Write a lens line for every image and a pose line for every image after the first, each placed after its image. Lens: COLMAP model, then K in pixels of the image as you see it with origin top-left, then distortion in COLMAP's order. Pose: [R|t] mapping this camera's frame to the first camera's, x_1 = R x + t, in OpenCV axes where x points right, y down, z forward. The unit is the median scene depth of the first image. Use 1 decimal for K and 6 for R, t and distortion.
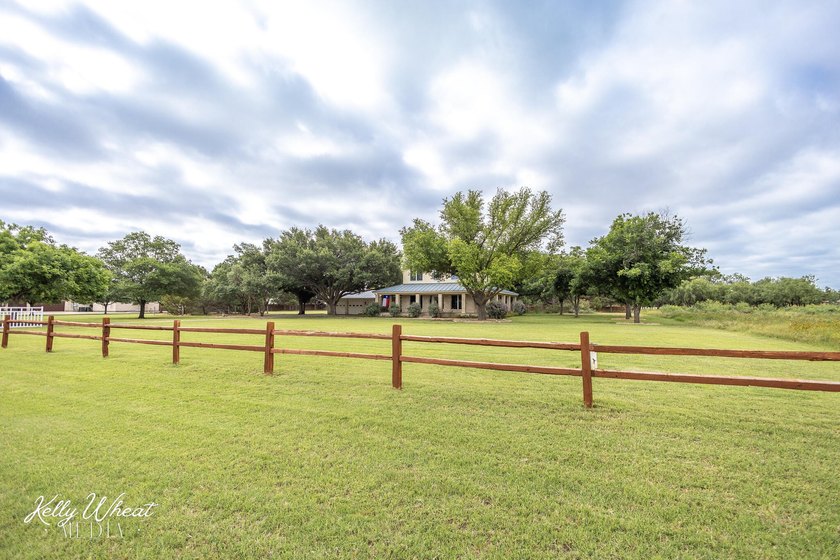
lens RADIAL K [[387.5, 0, 422.7], [0, 387.5, 285.6], [0, 0, 1]] dist [0.004076, -0.000120]
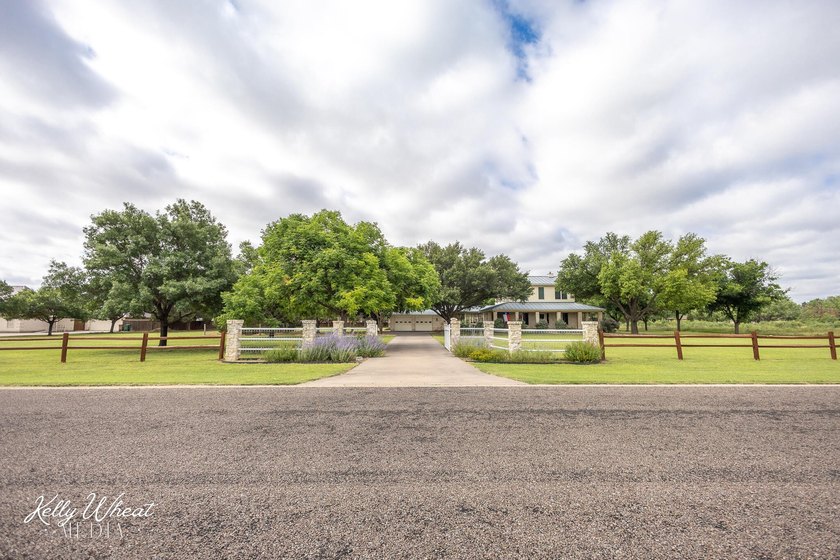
lens RADIAL K [[387.5, 0, 422.7], [0, 387.5, 285.6], [0, 0, 1]] dist [0.004076, -0.000120]
pose [[0.904440, 0.036495, 0.425037, -0.749867], [-0.019971, 0.998864, -0.043267, 0.002298], [-0.426133, 0.030644, 0.904141, 0.132105]]
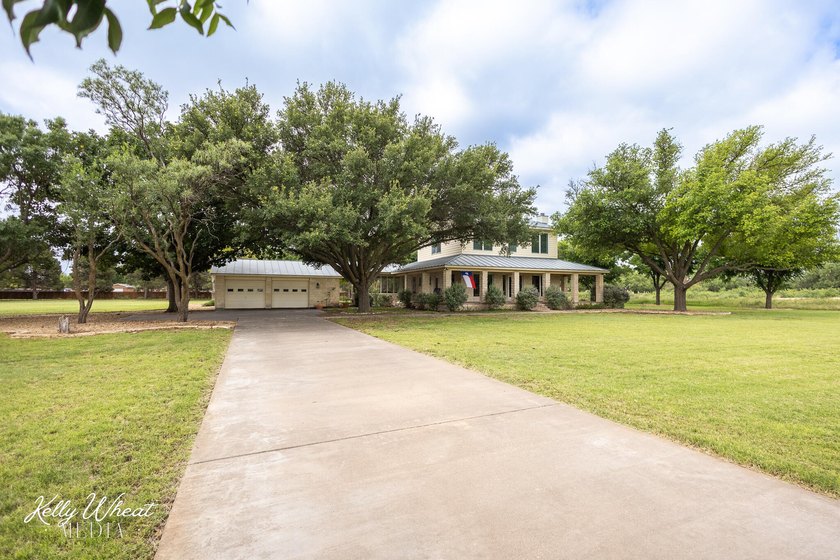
lens RADIAL K [[403.9, 0, 432.2], [0, 403.9, 286.7], [0, 0, 1]] dist [0.004809, 0.000231]
pose [[0.665748, 0.011715, 0.746085, -0.554870], [-0.041430, 0.998915, 0.021284, 0.035787], [-0.745026, -0.045080, 0.665511, 0.645223]]
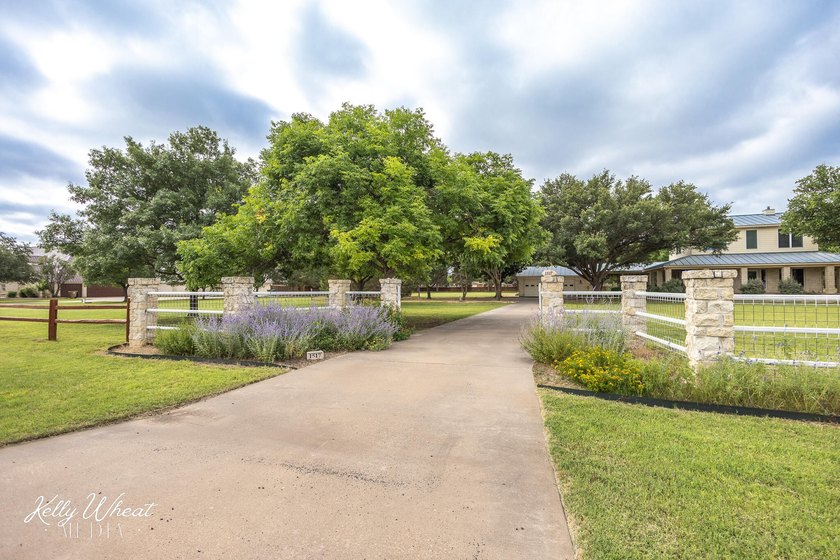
lens RADIAL K [[387.5, 0, 422.7], [0, 387.5, 285.6], [0, 0, 1]] dist [0.004076, -0.000120]
pose [[0.998619, -0.010080, 0.051567, -0.621495], [0.007575, 0.998793, 0.048531, 0.015515], [-0.051994, -0.048074, 0.997490, 0.295590]]
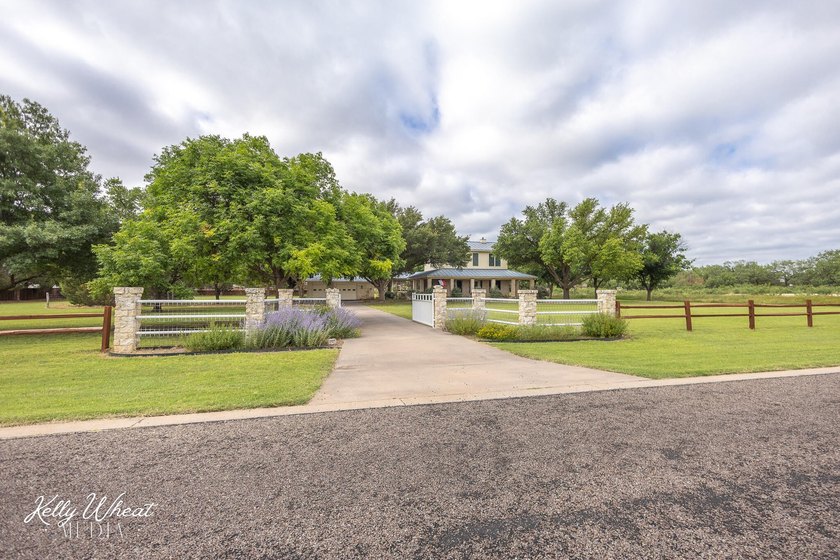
lens RADIAL K [[403.9, 0, 432.2], [0, 403.9, 286.7], [0, 0, 1]] dist [0.004809, 0.000231]
pose [[0.763569, 0.000716, 0.645726, -0.768901], [-0.032173, 0.998800, 0.036937, 0.006446], [-0.644925, -0.048979, 0.762675, 0.227073]]
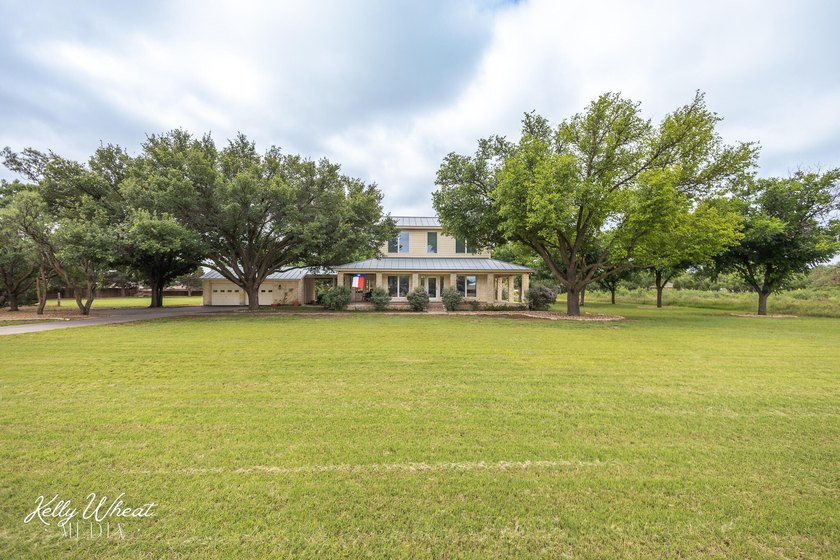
lens RADIAL K [[387.5, 0, 422.7], [0, 387.5, 285.6], [0, 0, 1]] dist [0.004076, -0.000120]
pose [[0.893591, 0.003958, 0.448864, -0.273270], [-0.022451, 0.999104, 0.035886, 0.018522], [-0.448320, -0.042144, 0.892879, 0.414887]]
